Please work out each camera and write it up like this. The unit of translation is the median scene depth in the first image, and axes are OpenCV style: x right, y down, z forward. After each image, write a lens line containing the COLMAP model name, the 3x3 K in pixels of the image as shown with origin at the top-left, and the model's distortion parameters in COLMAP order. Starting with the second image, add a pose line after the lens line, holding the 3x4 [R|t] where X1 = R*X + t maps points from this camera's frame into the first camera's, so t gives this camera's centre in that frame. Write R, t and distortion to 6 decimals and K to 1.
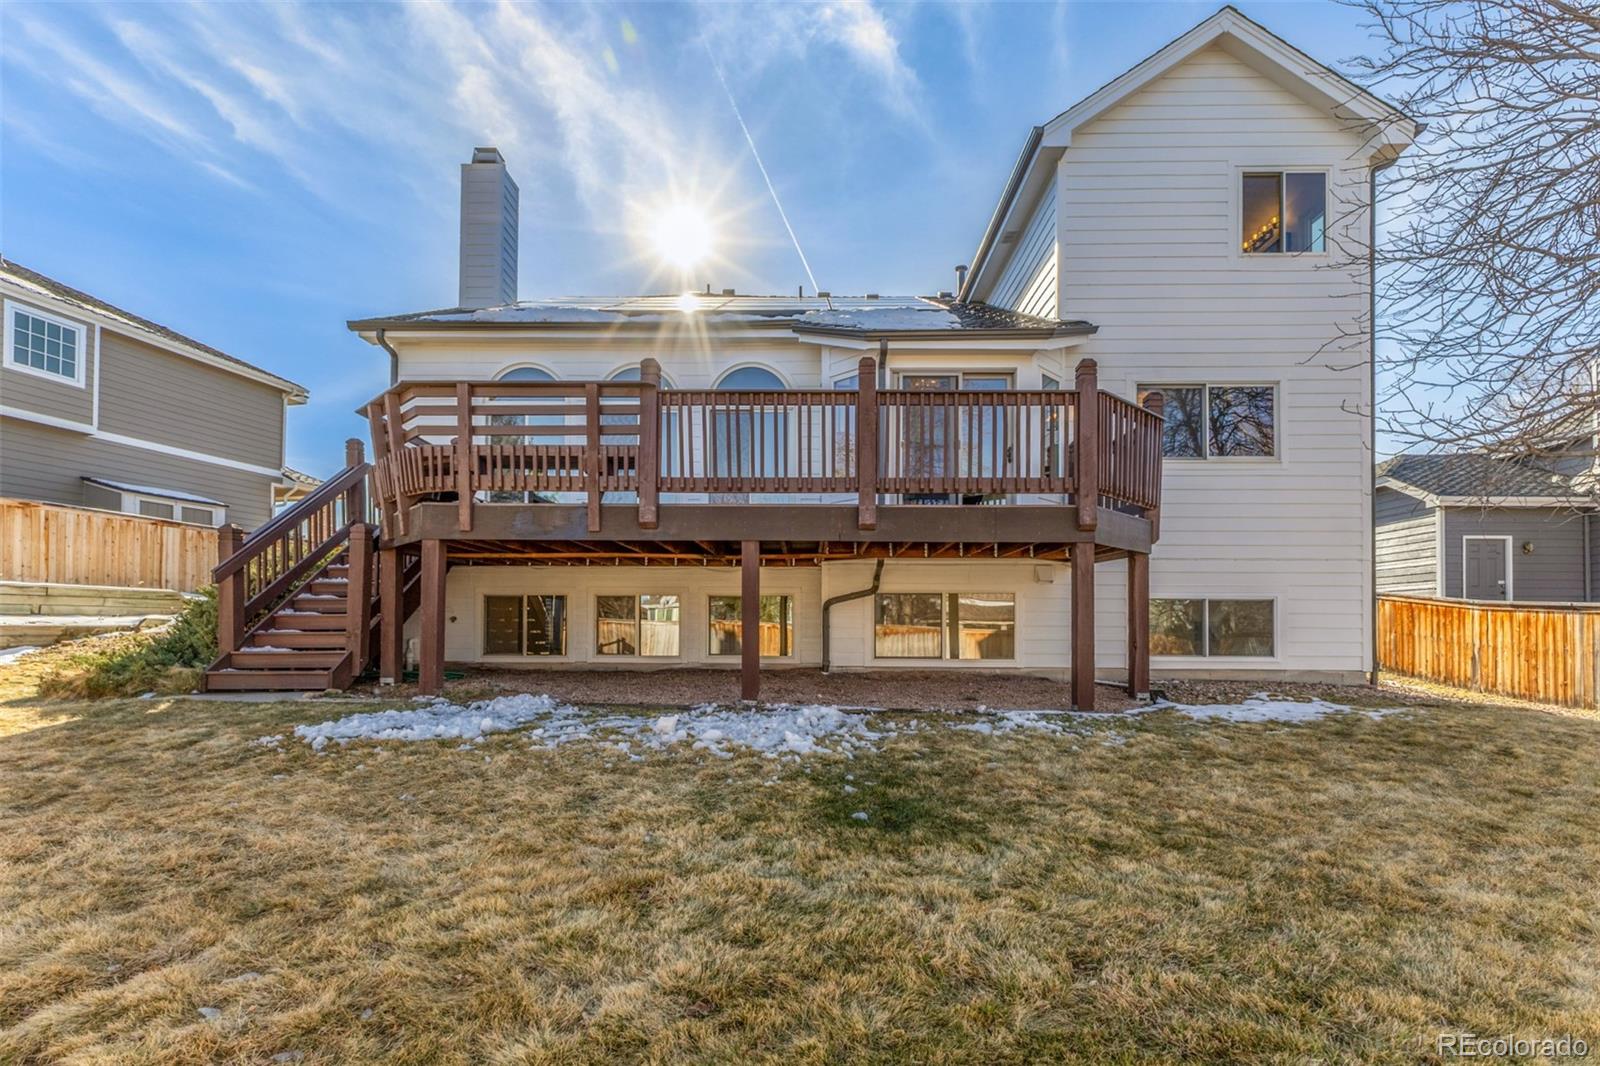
lens RADIAL K [[723.9, 0, 803.7], [0, 723.9, 481.4], [0, 0, 1]] dist [0.000573, 0.000027]
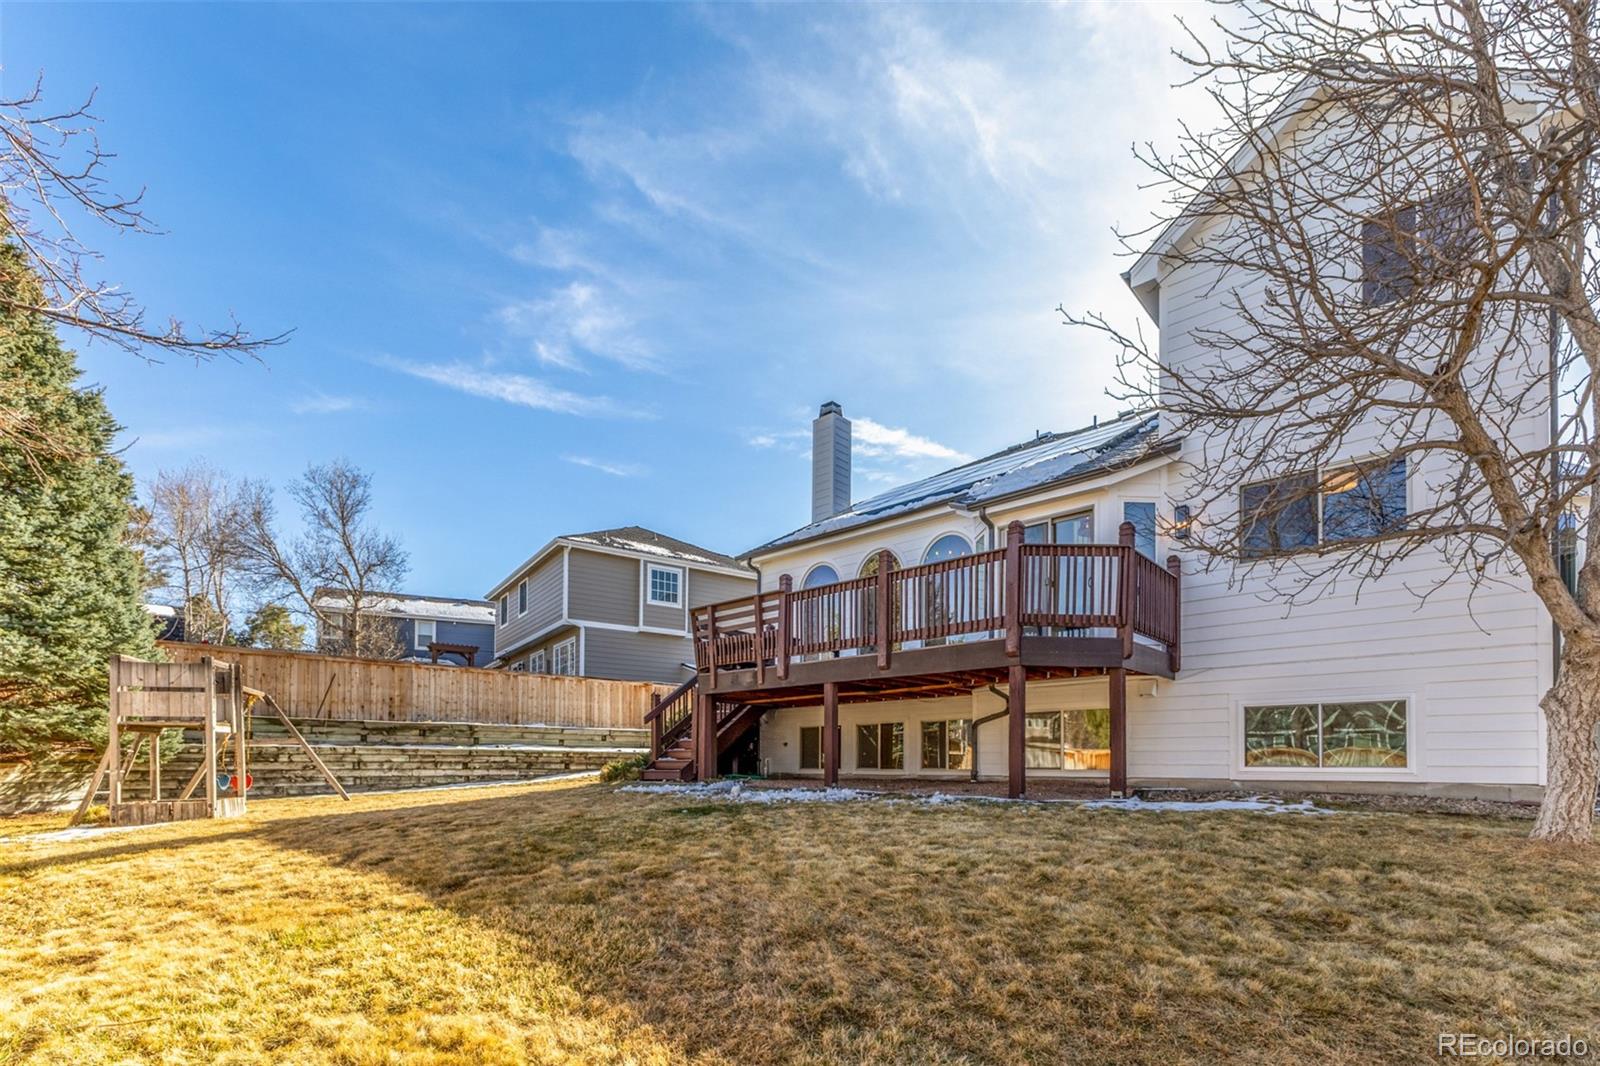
lens RADIAL K [[694.7, 0, 800.0], [0, 694.7, 533.0], [0, 0, 1]] dist [0.025165, -0.000026]
pose [[0.750749, -0.209976, -0.626327, 0.548344], [0.139385, 0.977143, -0.160512, -0.001603], [0.645715, 0.033204, 0.762856, -0.123668]]
